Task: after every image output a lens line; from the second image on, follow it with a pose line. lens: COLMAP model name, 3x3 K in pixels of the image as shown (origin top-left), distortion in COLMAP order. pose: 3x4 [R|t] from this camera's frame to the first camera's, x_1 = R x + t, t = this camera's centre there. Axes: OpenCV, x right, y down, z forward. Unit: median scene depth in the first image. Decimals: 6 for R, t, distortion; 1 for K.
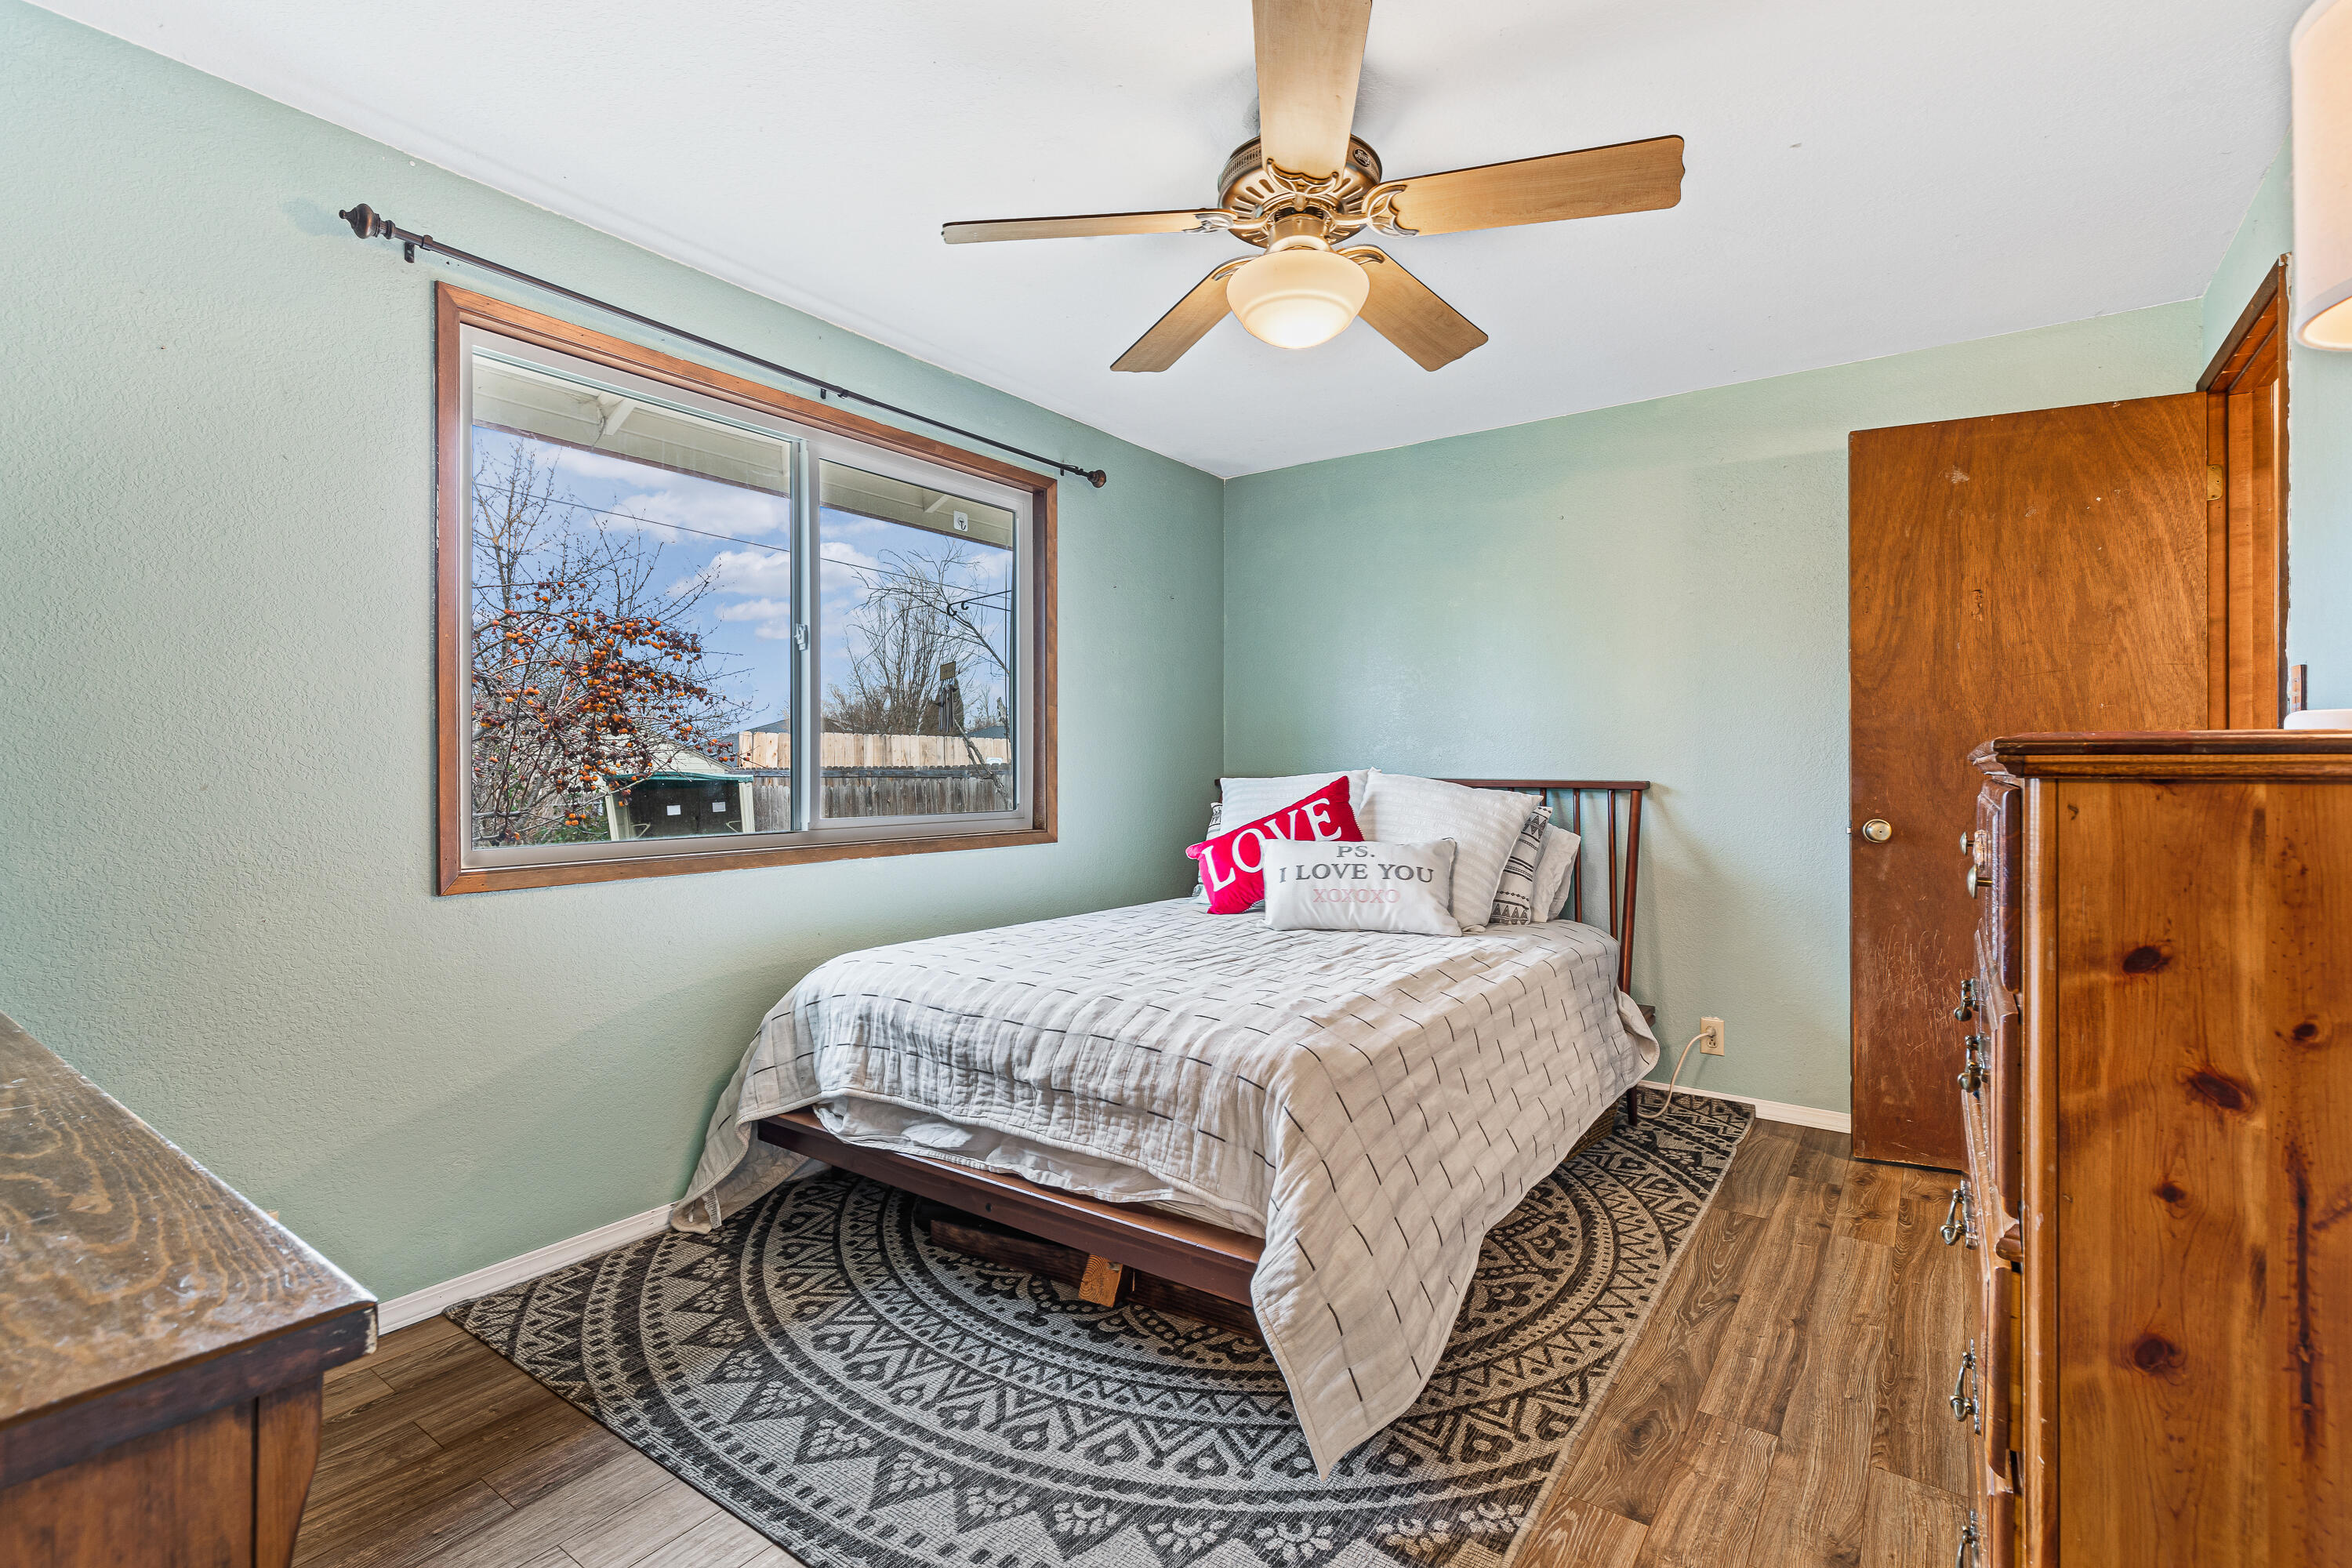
lens RADIAL K [[1071.7, 0, 1164.4], [0, 1071.7, 778.1], [0, 0, 1]] dist [0.012735, 0.000249]
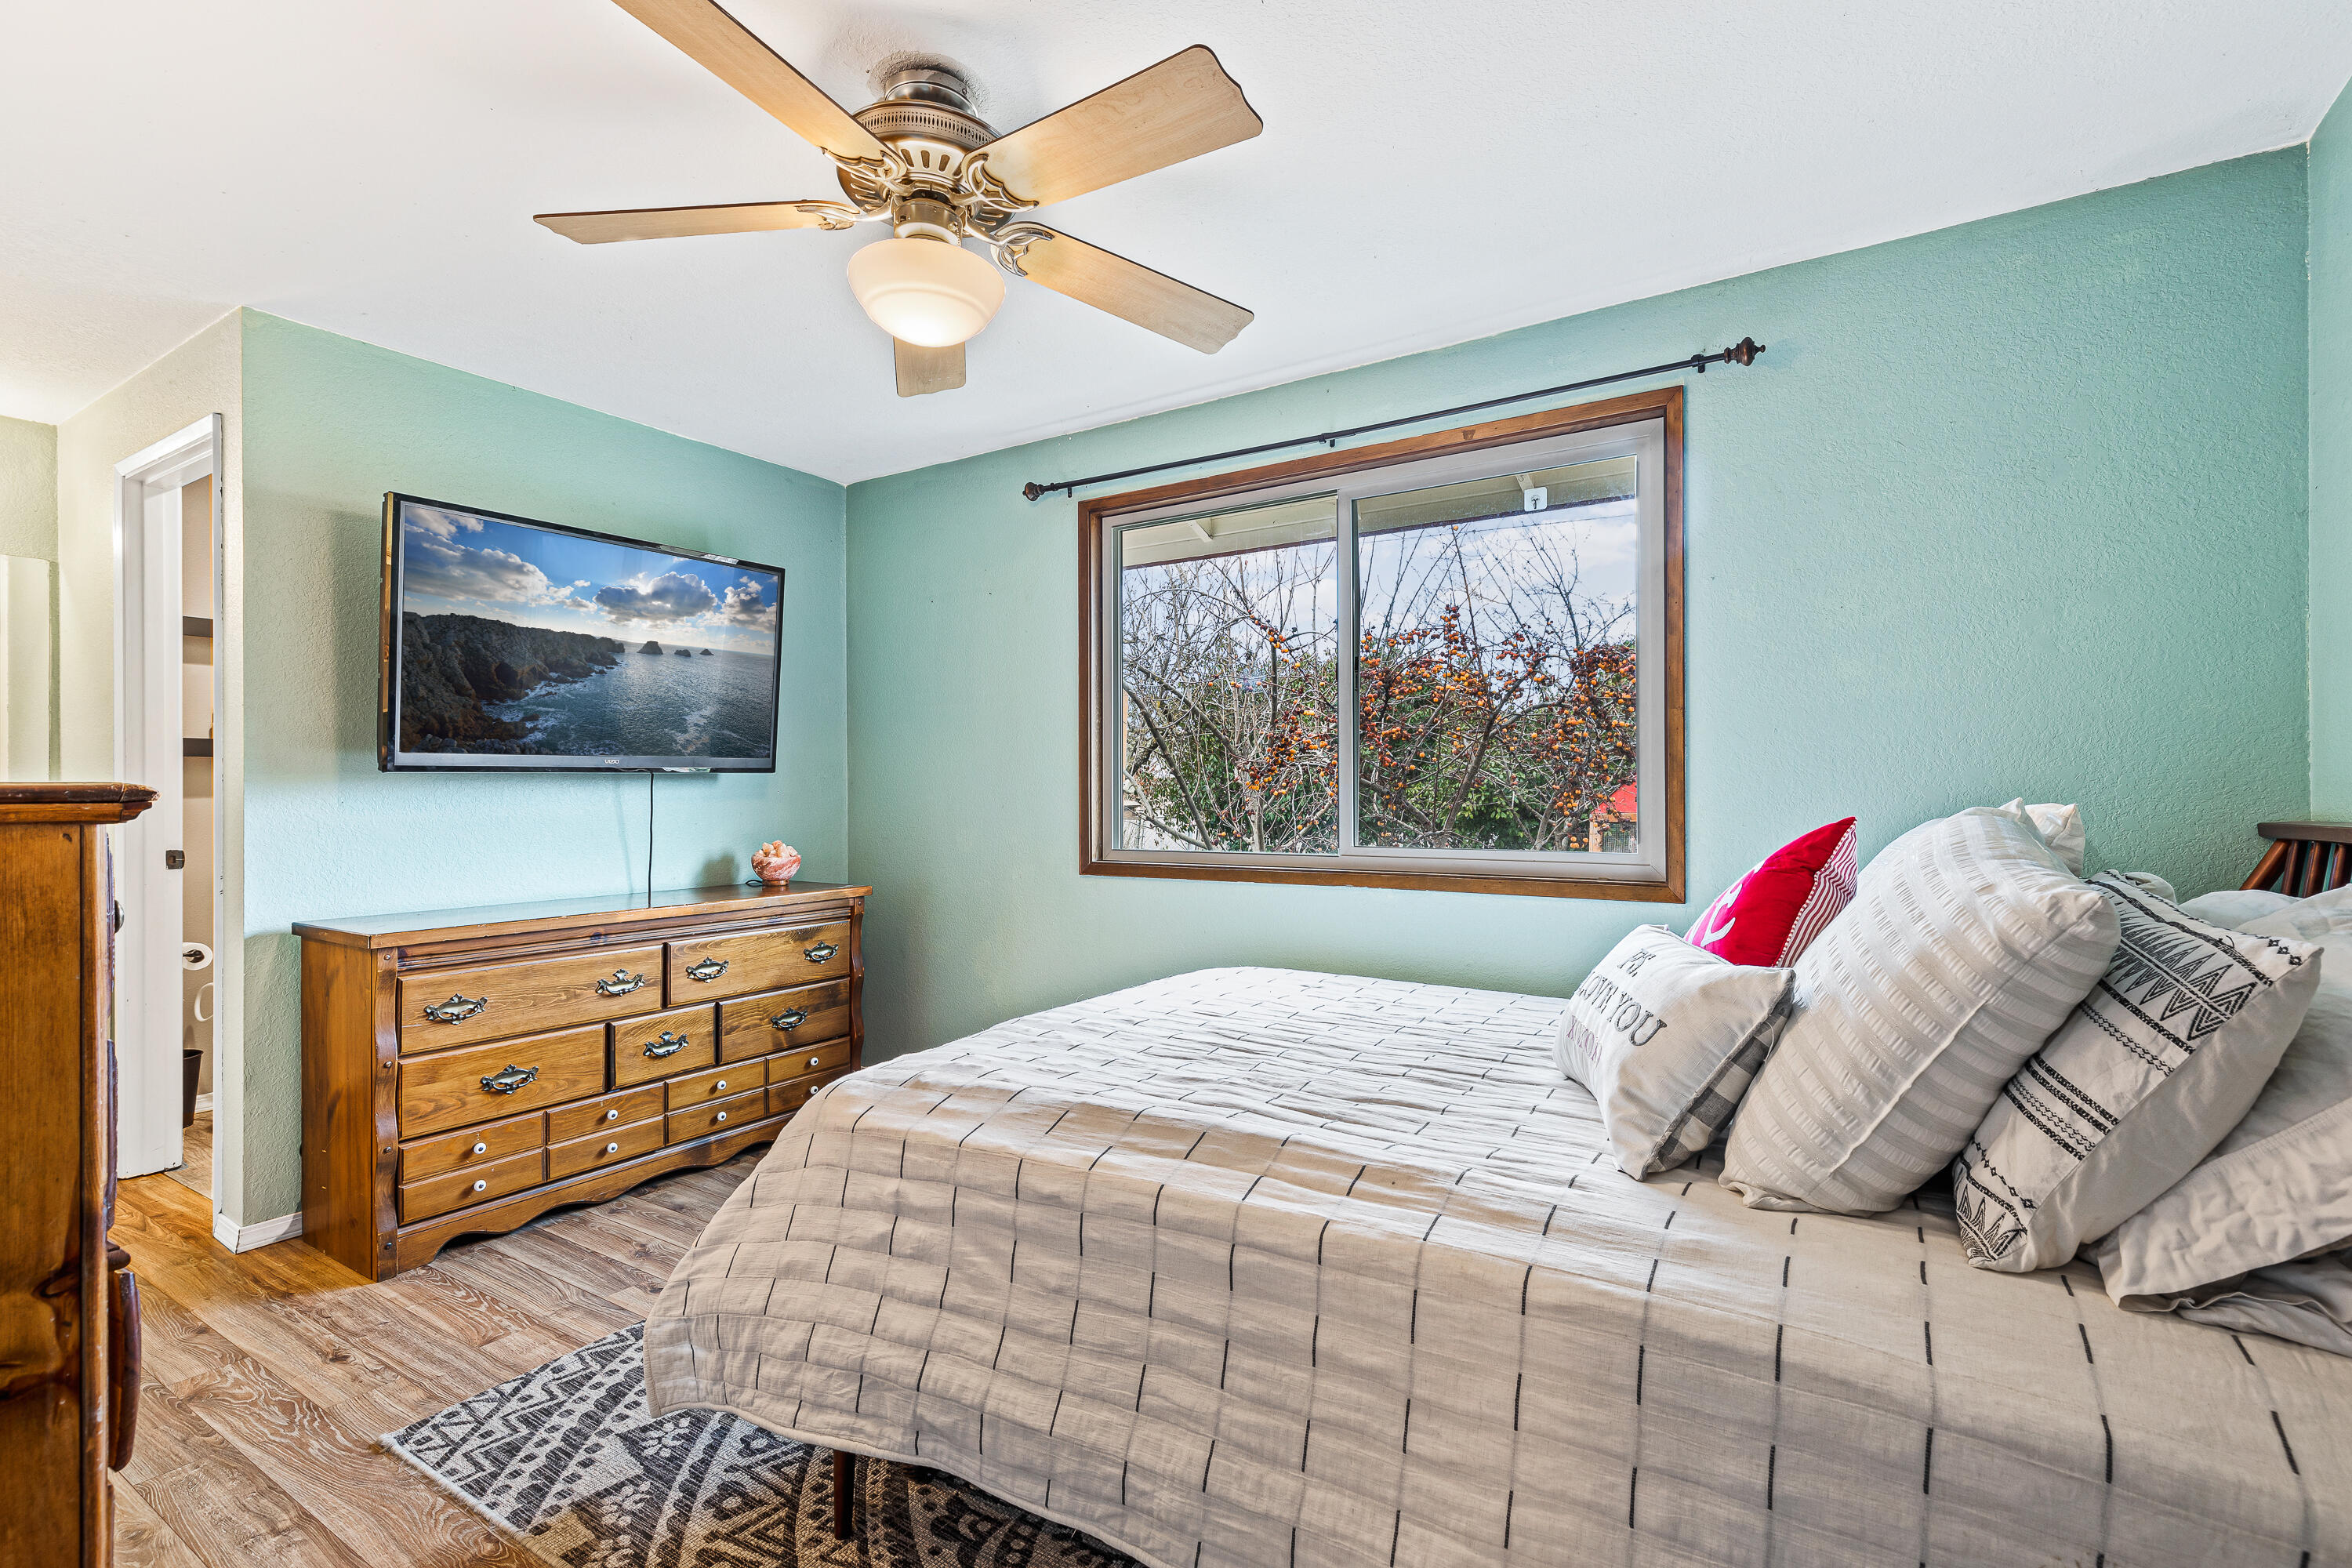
lens RADIAL K [[1071.7, 0, 1193.5], [0, 1071.7, 768.8], [0, 0, 1]] dist [0.012735, 0.000249]
pose [[0.060571, -0.012977, -0.998080, 1.060765], [-0.003225, 0.999908, -0.013197, -0.029106], [0.998159, 0.004018, 0.060523, 1.159791]]
